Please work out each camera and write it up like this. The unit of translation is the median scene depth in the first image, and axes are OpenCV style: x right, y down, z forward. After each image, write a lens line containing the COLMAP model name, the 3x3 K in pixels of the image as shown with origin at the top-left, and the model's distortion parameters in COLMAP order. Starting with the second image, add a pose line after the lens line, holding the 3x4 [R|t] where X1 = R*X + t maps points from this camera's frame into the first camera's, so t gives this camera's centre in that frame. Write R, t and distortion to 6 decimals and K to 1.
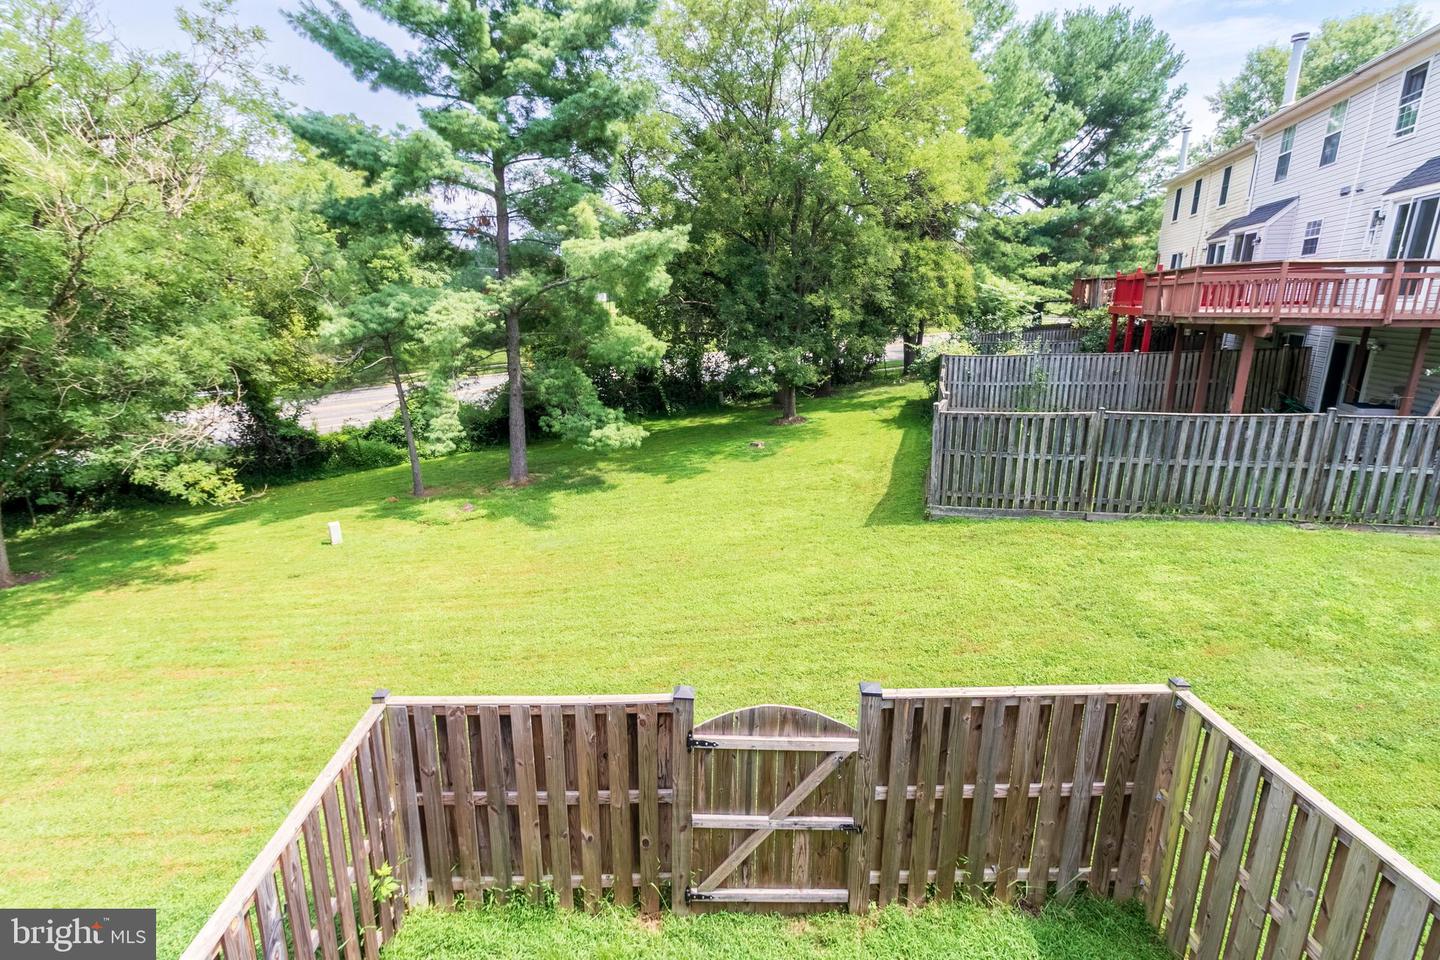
lens RADIAL K [[671.2, 0, 716.2], [0, 671.2, 469.8], [0, 0, 1]] dist [0.004682, -0.000190]
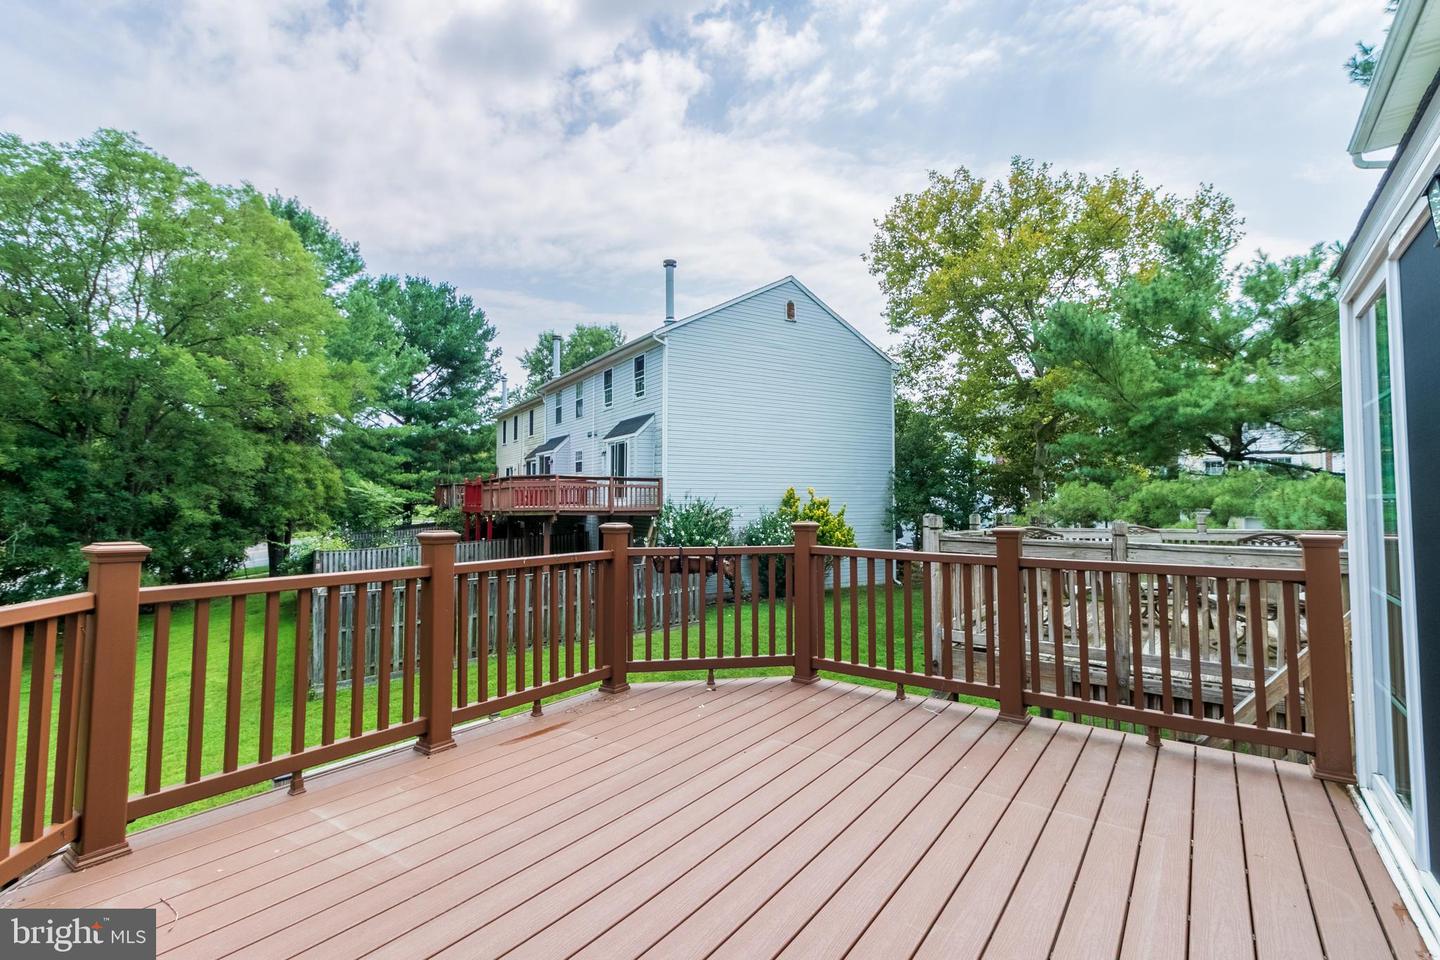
lens RADIAL K [[671.2, 0, 716.2], [0, 671.2, 469.8], [0, 0, 1]] dist [0.004682, -0.000190]
pose [[0.651209, 0.039304, 0.757880, -0.048817], [0.185948, 0.959952, -0.209559, 0.038181], [-0.735765, 0.277393, 0.617821, -0.122734]]
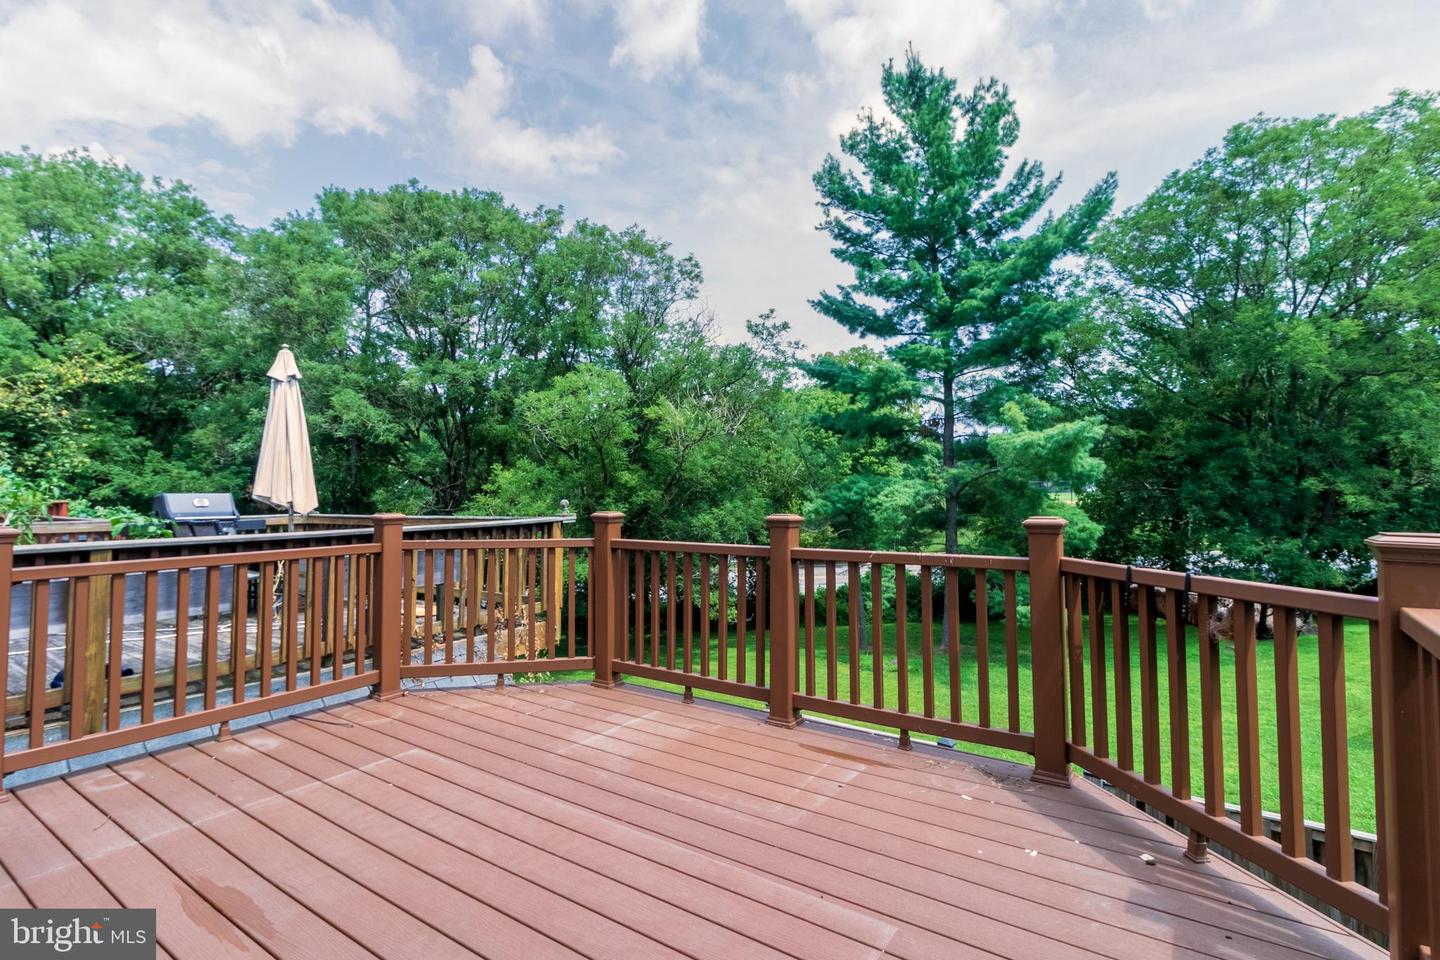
lens RADIAL K [[689.8, 0, 713.0], [0, 689.8, 467.0], [0, 0, 1]] dist [0.016277, 0.000897]
pose [[0.770015, -0.025529, -0.637515, 0.108772], [-0.153969, 0.962233, -0.224502, 0.036485], [0.619169, 0.271028, 0.737003, -0.110799]]
